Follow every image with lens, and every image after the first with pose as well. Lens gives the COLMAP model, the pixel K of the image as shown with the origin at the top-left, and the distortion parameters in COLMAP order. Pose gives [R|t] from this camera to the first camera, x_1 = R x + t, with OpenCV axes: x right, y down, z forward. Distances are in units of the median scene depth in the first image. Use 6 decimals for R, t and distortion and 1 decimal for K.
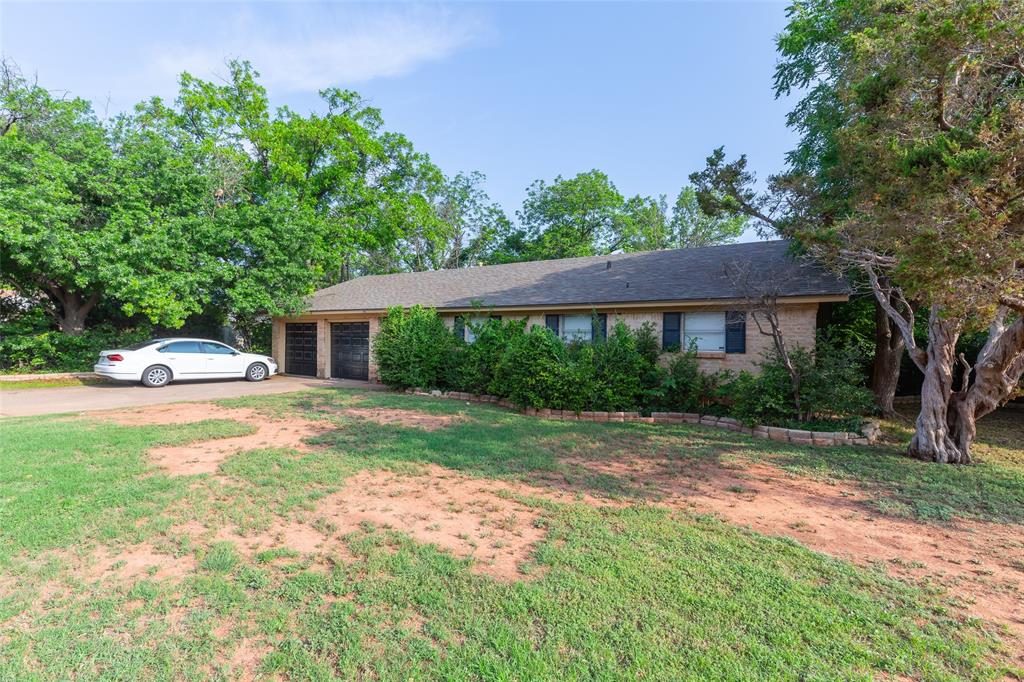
lens RADIAL K [[463.2, 0, 515.6], [0, 463.2, 339.7], [0, 0, 1]] dist [0.009986, -0.001510]
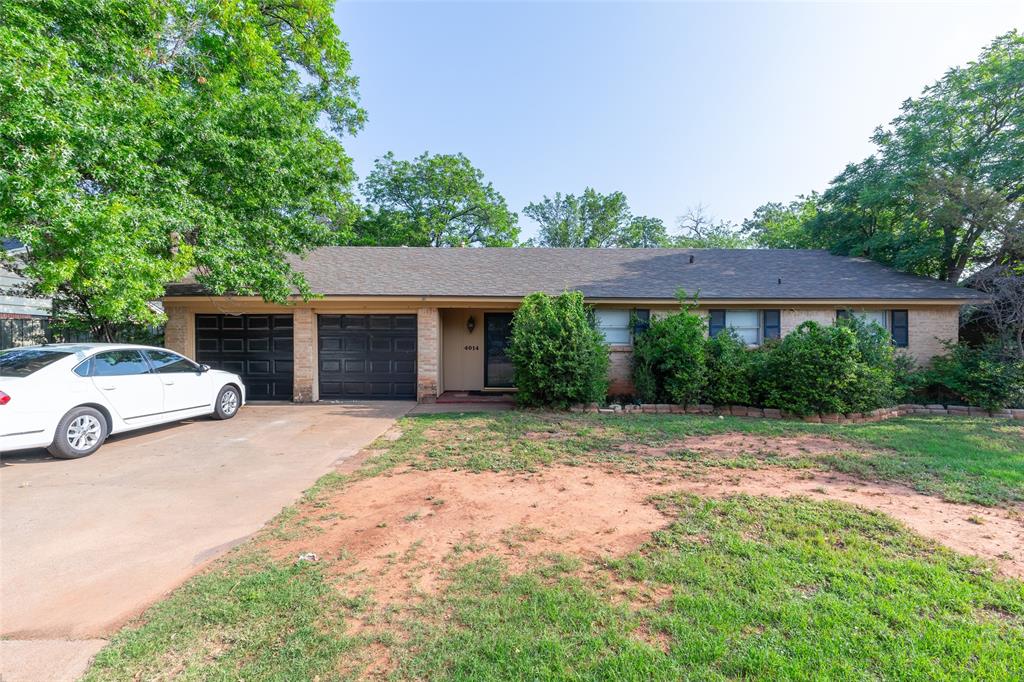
lens RADIAL K [[463.2, 0, 512.4], [0, 463.2, 338.3], [0, 0, 1]] dist [0.009986, -0.001510]
pose [[0.833563, -0.013966, 0.552247, -0.624010], [0.009599, 0.999896, 0.010798, -0.009459], [-0.552341, -0.003700, 0.833610, 0.379733]]
